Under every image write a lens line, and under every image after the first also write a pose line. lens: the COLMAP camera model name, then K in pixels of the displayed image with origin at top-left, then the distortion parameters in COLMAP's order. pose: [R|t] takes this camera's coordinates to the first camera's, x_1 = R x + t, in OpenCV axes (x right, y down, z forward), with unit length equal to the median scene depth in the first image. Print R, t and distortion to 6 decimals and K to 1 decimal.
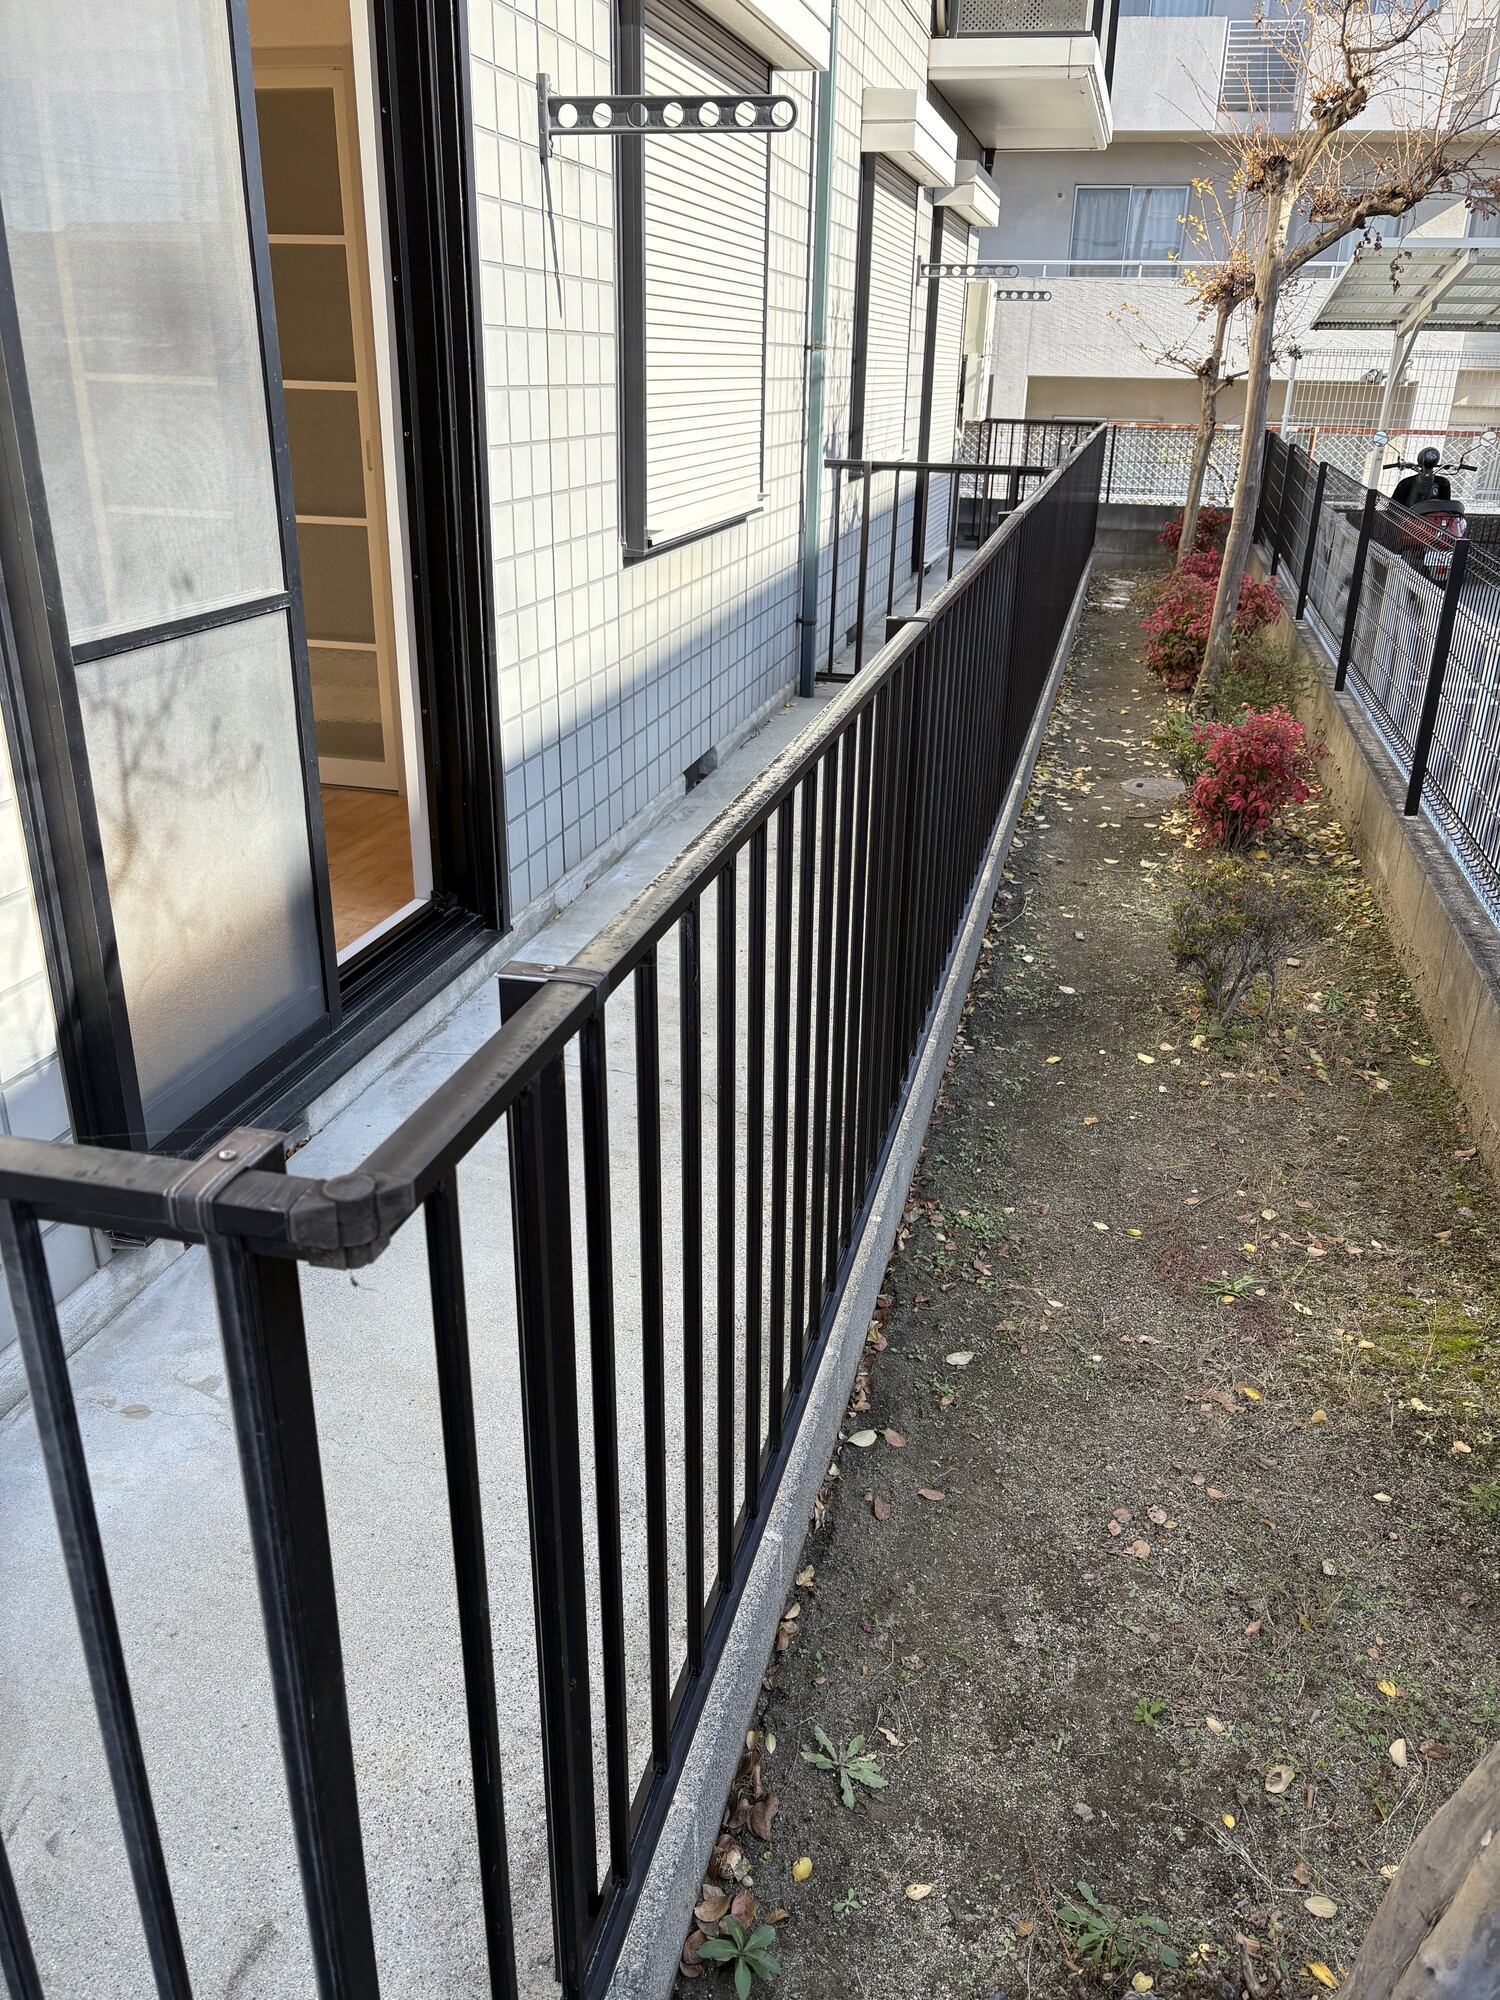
lens RADIAL K [[1522.1, 0, 763.0], [0, 1522.1, 998.4], [0, 0, 1]] dist [0.038603, -0.043172]
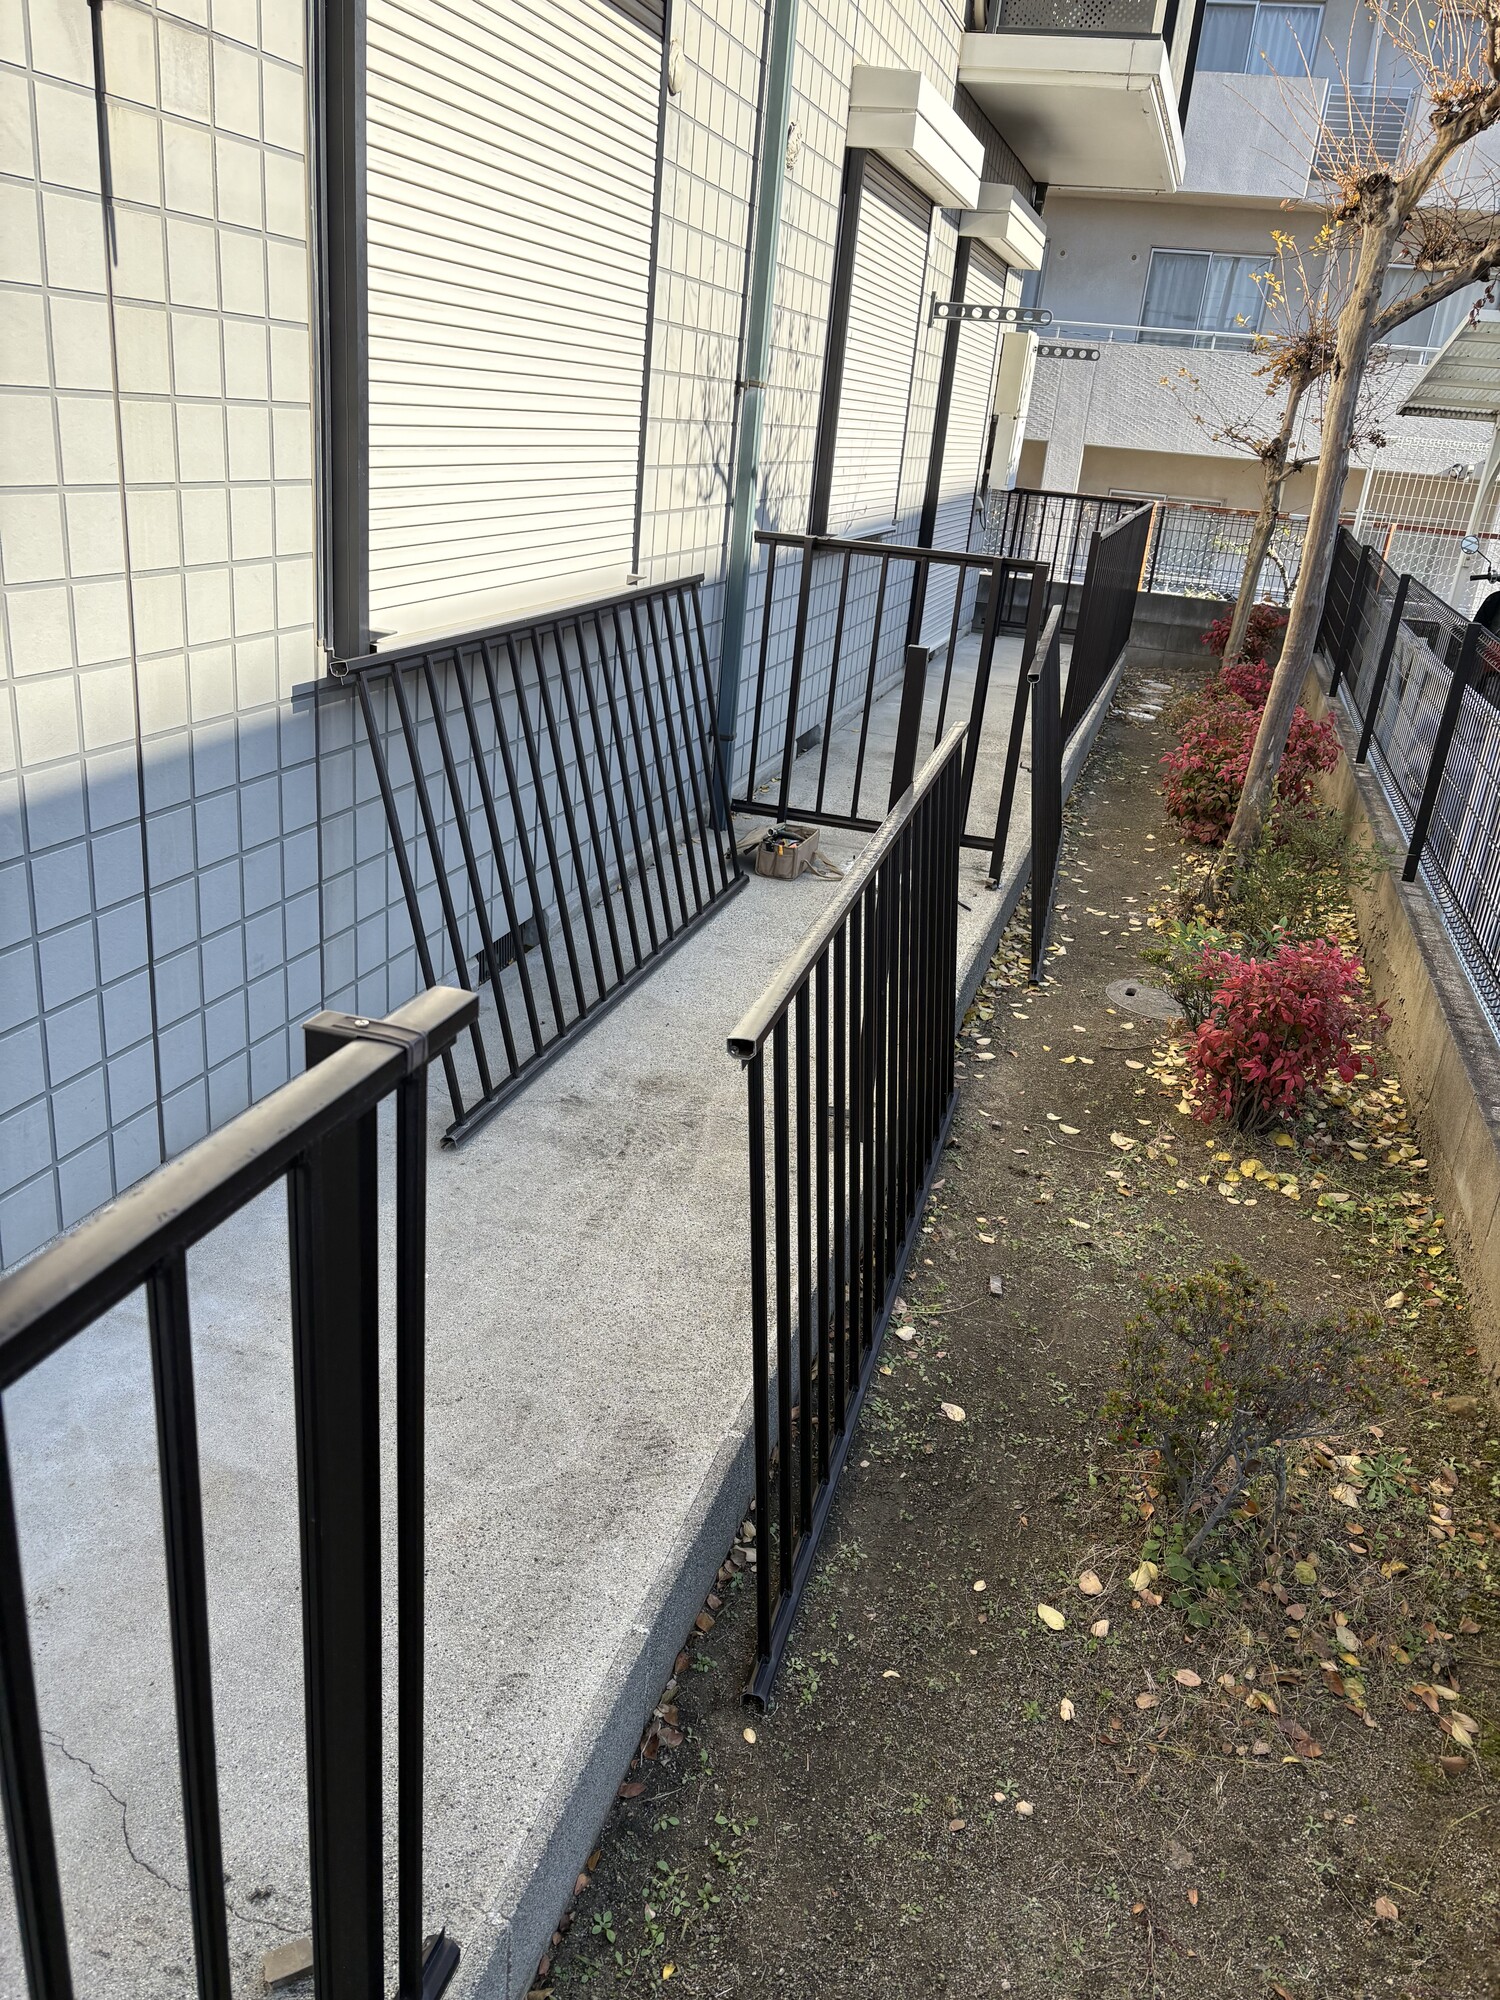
lens RADIAL K [[1522.1, 0, 739.1], [0, 1522.1, 1011.7], [0, 0, 1]] dist [0.038603, -0.043172]
pose [[0.996079, 0.082652, -0.031556, 0.063029], [-0.083243, 0.996369, -0.017888, -0.079888], [0.029963, 0.020444, 0.999342, 0.195004]]
